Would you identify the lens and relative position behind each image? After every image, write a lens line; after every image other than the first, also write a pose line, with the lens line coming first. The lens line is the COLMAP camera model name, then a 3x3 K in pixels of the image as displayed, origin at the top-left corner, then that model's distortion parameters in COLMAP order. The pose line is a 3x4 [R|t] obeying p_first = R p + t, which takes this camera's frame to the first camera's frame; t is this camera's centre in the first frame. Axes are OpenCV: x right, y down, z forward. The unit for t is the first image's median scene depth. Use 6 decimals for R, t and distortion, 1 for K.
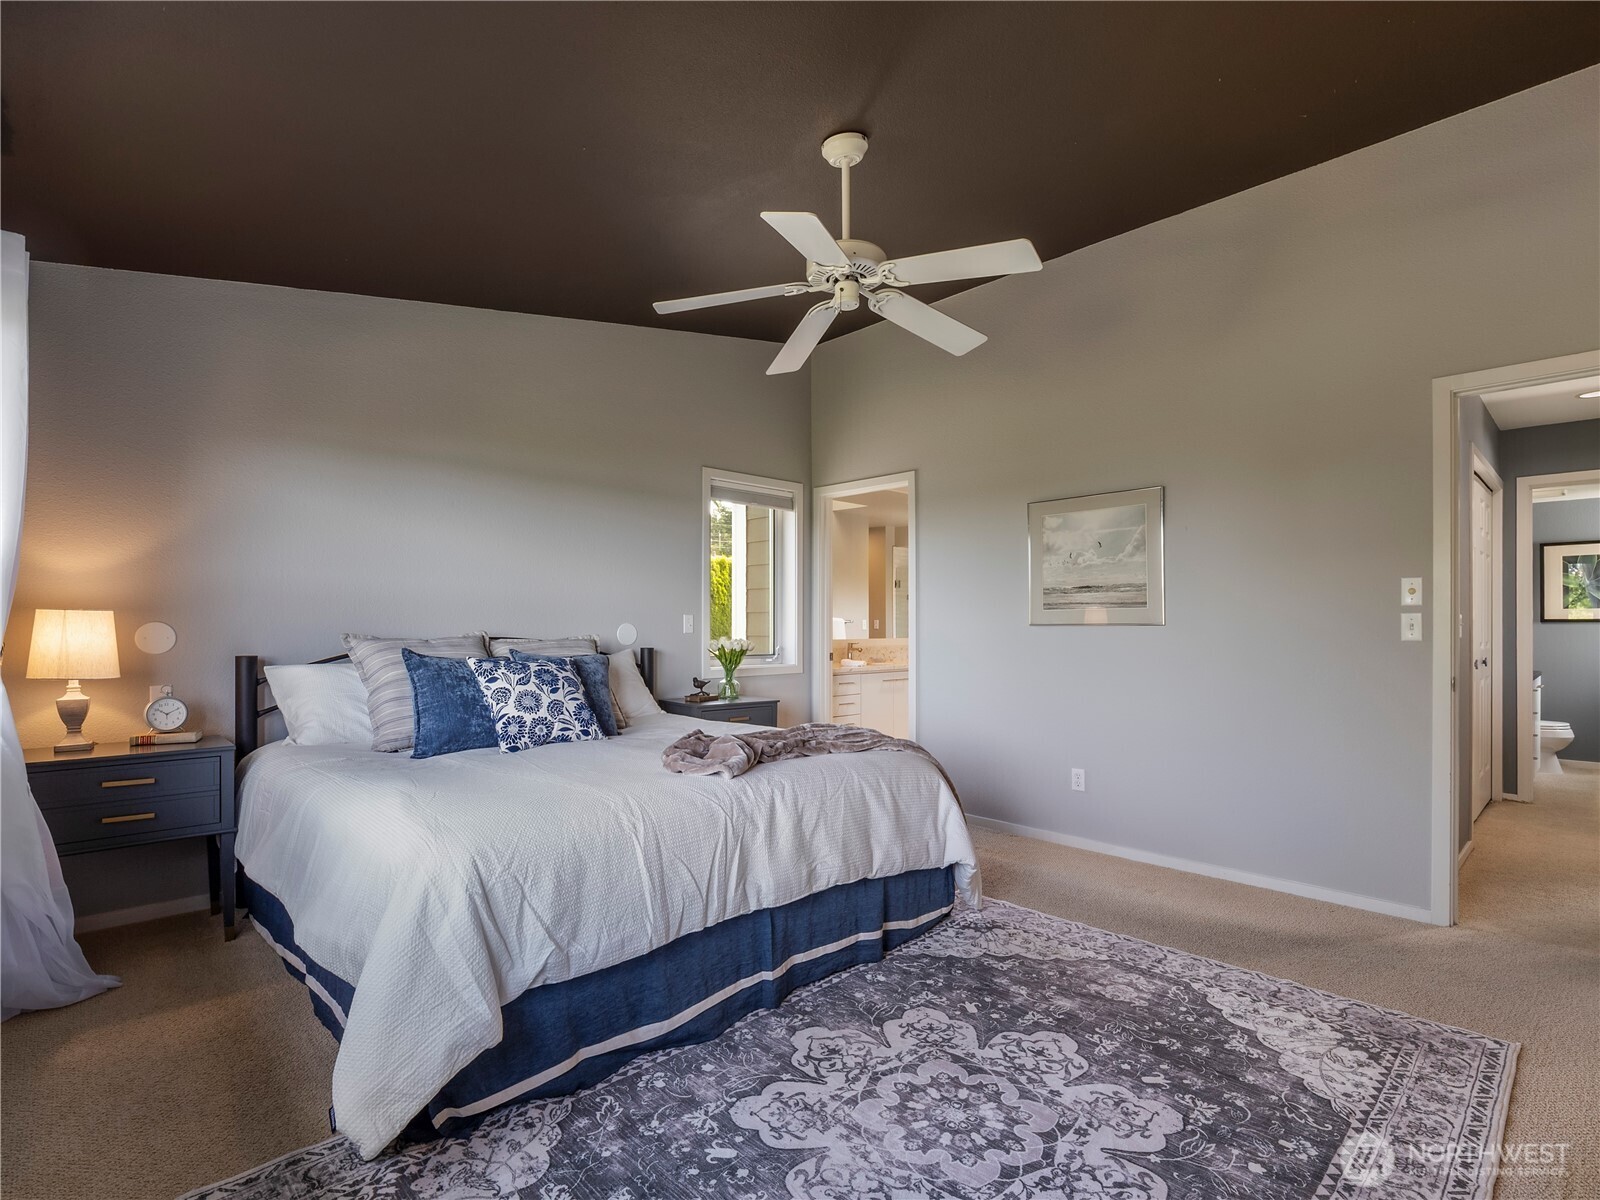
lens RADIAL K [[780.4, 0, 797.4], [0, 780.4, 612.6], [0, 0, 1]] dist [-0.008669, 0.002210]
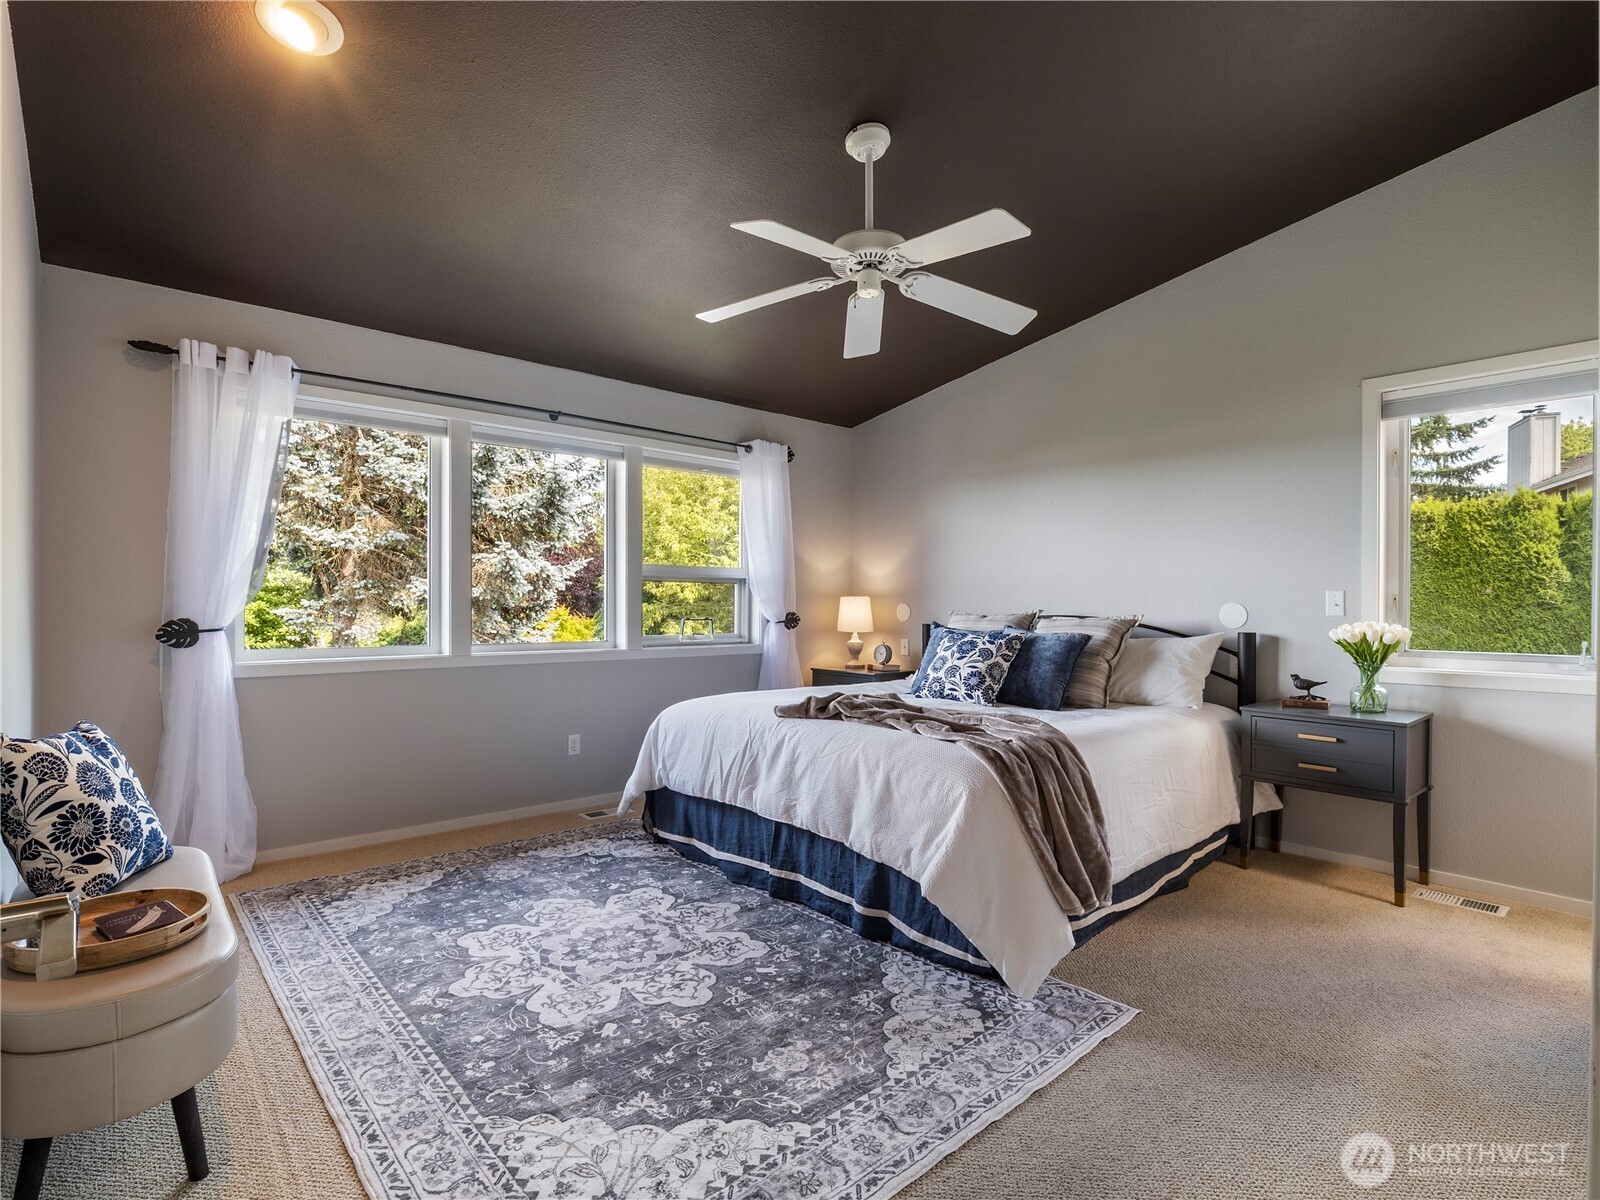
lens RADIAL K [[780.4, 0, 798.3], [0, 780.4, 604.4], [0, 0, 1]] dist [-0.008669, 0.002210]
pose [[-0.026439, -0.004155, -0.999642, 1.383966], [0.012519, 0.999912, -0.004487, 0.028190], [0.999572, -0.012633, -0.026384, 1.181524]]
